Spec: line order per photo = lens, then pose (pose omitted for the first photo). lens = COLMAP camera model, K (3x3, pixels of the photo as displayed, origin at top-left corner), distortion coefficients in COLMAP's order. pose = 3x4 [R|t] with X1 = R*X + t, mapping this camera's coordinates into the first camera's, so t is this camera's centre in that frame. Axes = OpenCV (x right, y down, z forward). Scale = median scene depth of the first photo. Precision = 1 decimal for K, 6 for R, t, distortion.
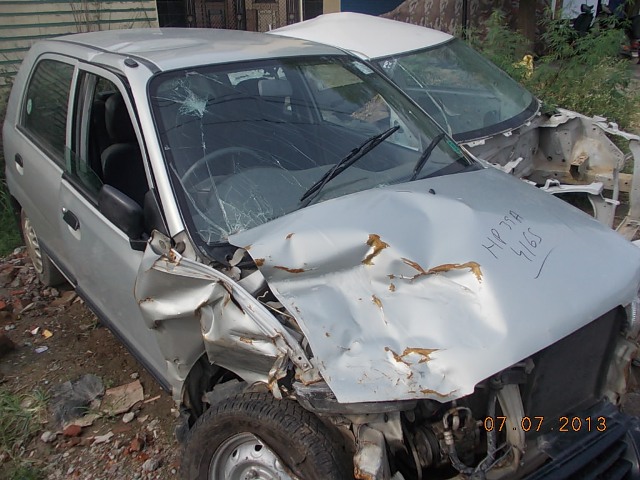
lens RADIAL K [[531.3, 0, 320.0], [0, 531.3, 240.0], [0, 0, 1]] dist [-0.027524, -0.014130]
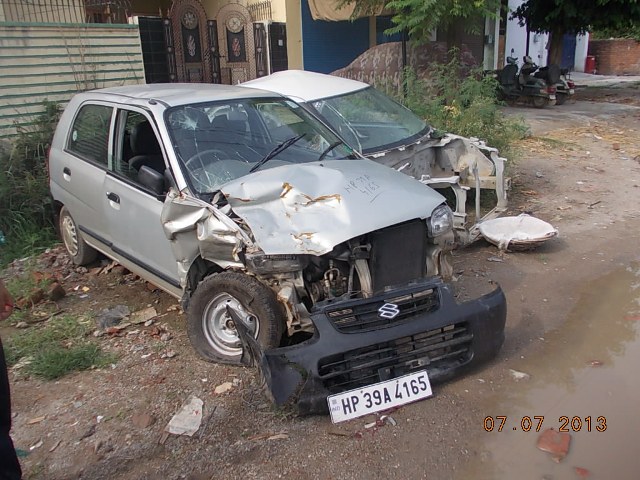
lens RADIAL K [[531.3, 0, 320.0], [0, 531.3, 240.0], [0, 0, 1]] dist [-0.027524, -0.014130]
pose [[0.998707, -0.032593, 0.039011, 0.132469], [0.036052, 0.995150, -0.091521, 0.354465], [-0.035839, 0.092809, 0.995039, -0.856764]]
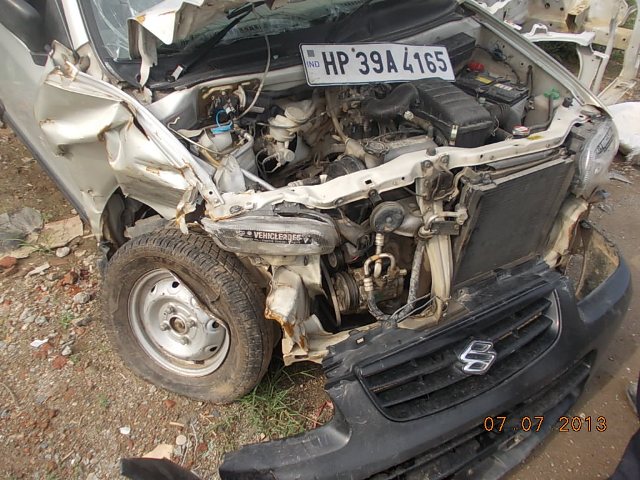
lens RADIAL K [[531.3, 0, 320.0], [0, 531.3, 240.0], [0, 0, 1]] dist [-0.027524, -0.014130]
pose [[0.998229, 0.054037, 0.024862, 0.115685], [-0.058685, 0.962898, 0.263409, 0.043369], [-0.009706, -0.264401, 0.964364, 0.083459]]
